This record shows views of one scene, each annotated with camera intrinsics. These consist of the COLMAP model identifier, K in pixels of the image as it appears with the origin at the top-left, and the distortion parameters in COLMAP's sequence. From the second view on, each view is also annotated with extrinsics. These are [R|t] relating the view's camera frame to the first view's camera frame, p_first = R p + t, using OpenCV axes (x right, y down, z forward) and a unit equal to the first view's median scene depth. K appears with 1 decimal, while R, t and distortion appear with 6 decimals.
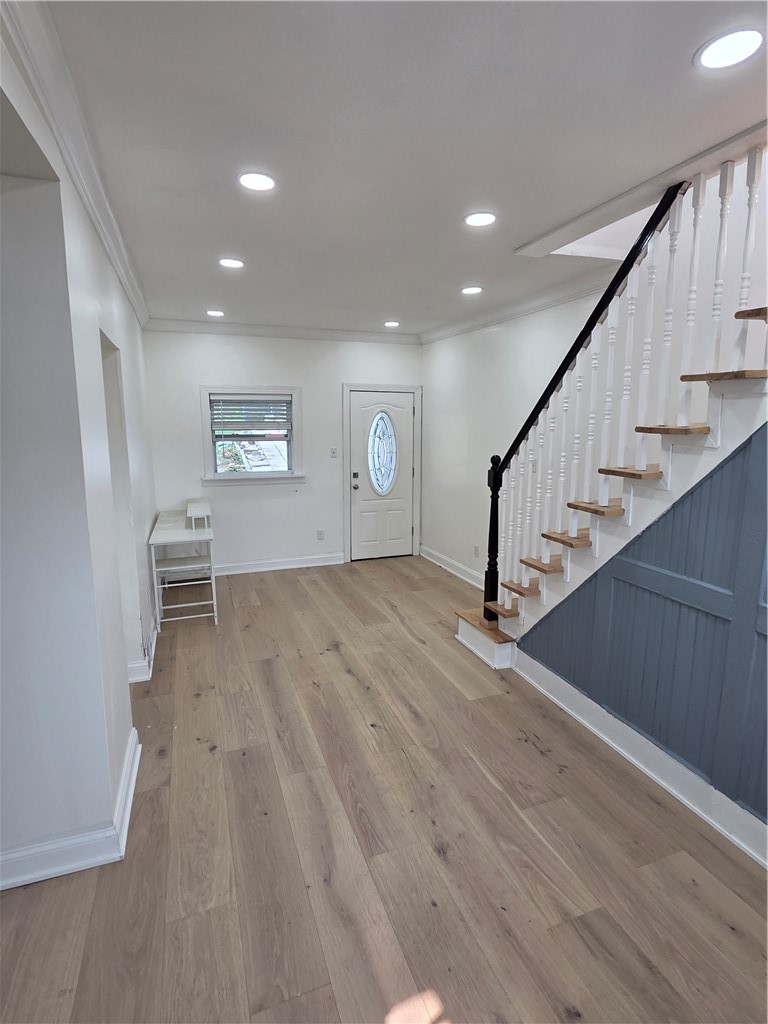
lens RADIAL K [[528.5, 0, 385.7], [0, 528.5, 508.8], [0, 0, 1]] dist [0.002171, -0.001137]
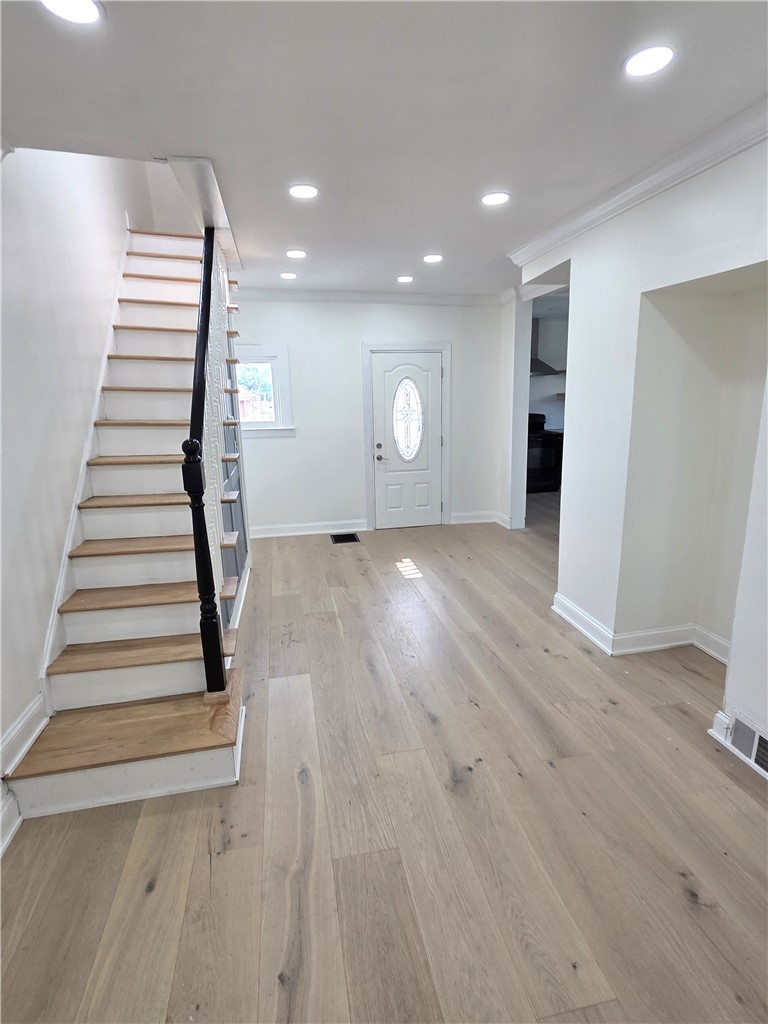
lens RADIAL K [[528.5, 0, 389.9], [0, 528.5, 502.8], [0, 0, 1]] dist [0.002171, -0.001137]
pose [[-0.988432, -0.013027, 0.151104, -0.125139], [0.043914, 0.929045, 0.367350, -0.270066], [-0.145168, 0.369736, -0.917726, 1.702458]]
